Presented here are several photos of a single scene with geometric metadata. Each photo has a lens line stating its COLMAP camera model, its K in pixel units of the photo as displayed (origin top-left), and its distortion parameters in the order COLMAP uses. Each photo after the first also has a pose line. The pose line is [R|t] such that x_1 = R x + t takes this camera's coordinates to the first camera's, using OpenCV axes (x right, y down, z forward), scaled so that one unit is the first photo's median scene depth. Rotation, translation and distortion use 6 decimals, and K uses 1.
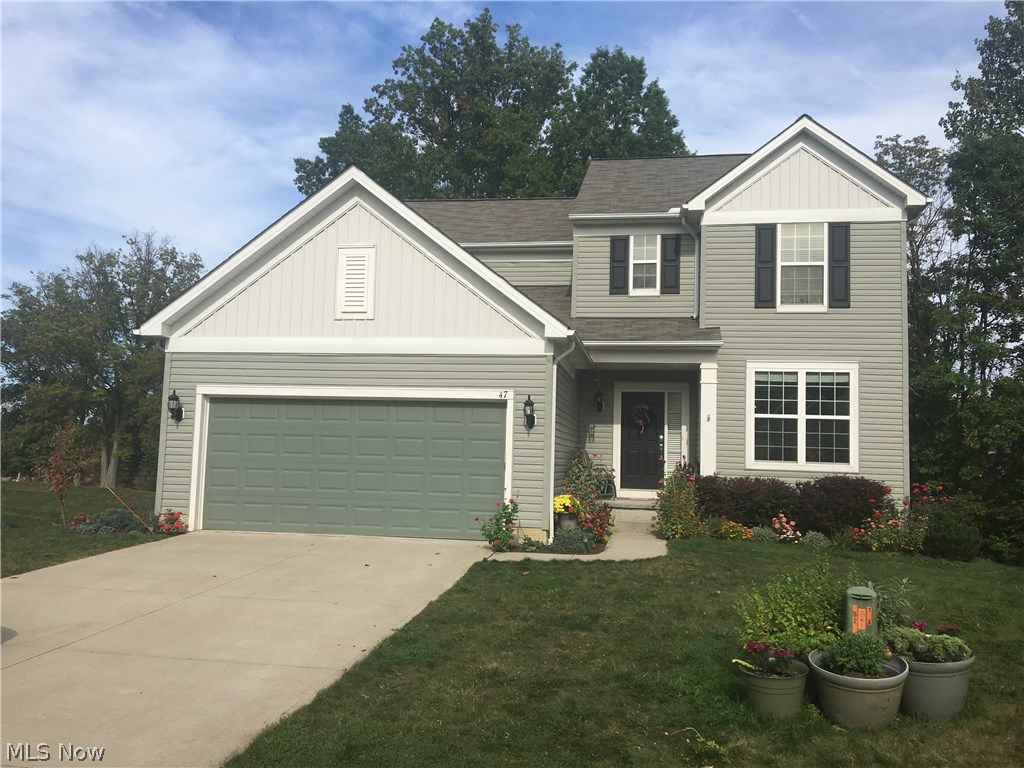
lens RADIAL K [[860.1, 0, 511.1], [0, 860.1, 379.2], [0, 0, 1]] dist [0.087432, -0.151129]
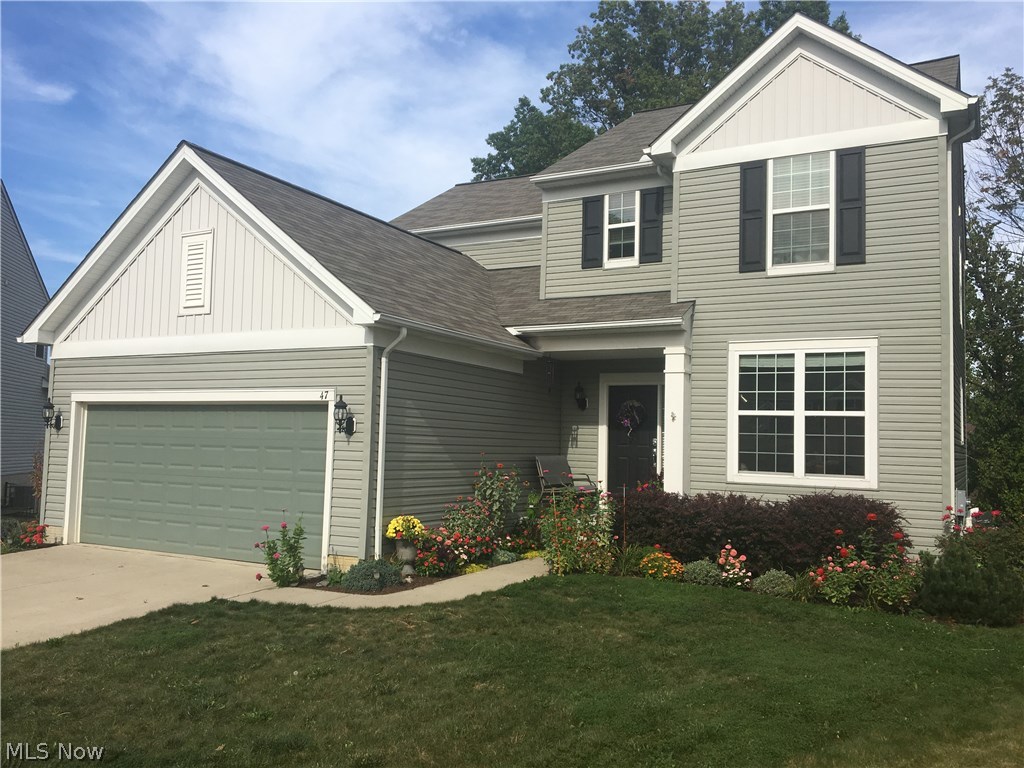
lens RADIAL K [[860.1, 0, 511.1], [0, 860.1, 379.2], [0, 0, 1]] dist [0.087432, -0.151129]
pose [[0.943658, -0.029213, -0.329631, 0.344814], [0.030780, 0.999526, -0.000465, 0.006497], [0.329488, -0.009707, 0.944110, 0.209636]]
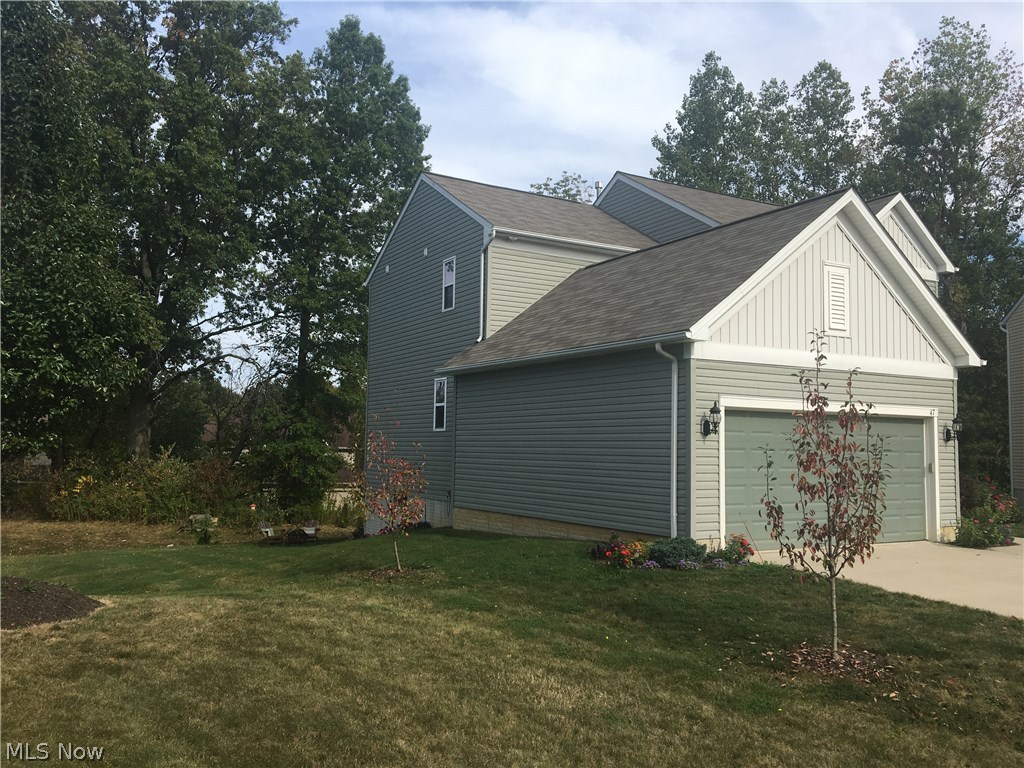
lens RADIAL K [[860.1, 0, 511.1], [0, 860.1, 379.2], [0, 0, 1]] dist [0.087432, -0.151129]
pose [[0.768828, 0.031481, 0.638680, -0.929247], [-0.050537, 0.998655, 0.011611, -0.008966], [-0.637455, -0.041204, 0.769385, 0.366077]]
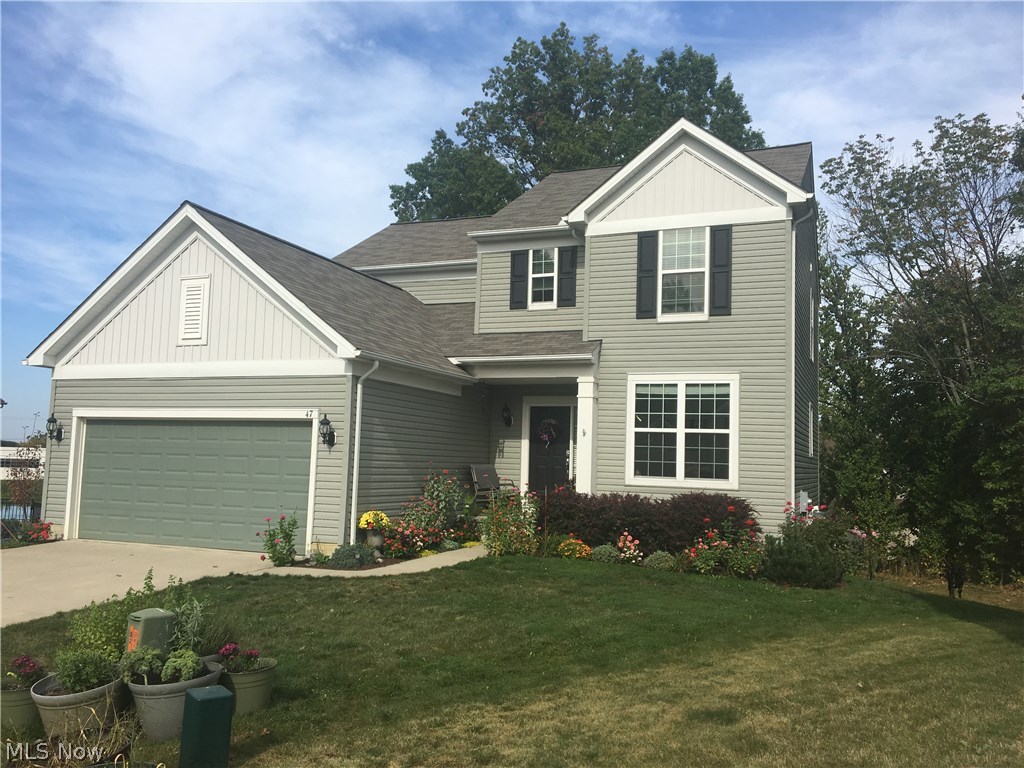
lens RADIAL K [[855.9, 0, 512.0], [0, 855.9, 384.0], [0, 0, 1]] dist [0.093258, -0.132545]
pose [[0.975489, -0.020374, -0.219102, 0.358992], [0.019017, 0.999785, -0.008298, -0.003883], [0.219224, 0.003928, 0.975667, 0.031676]]
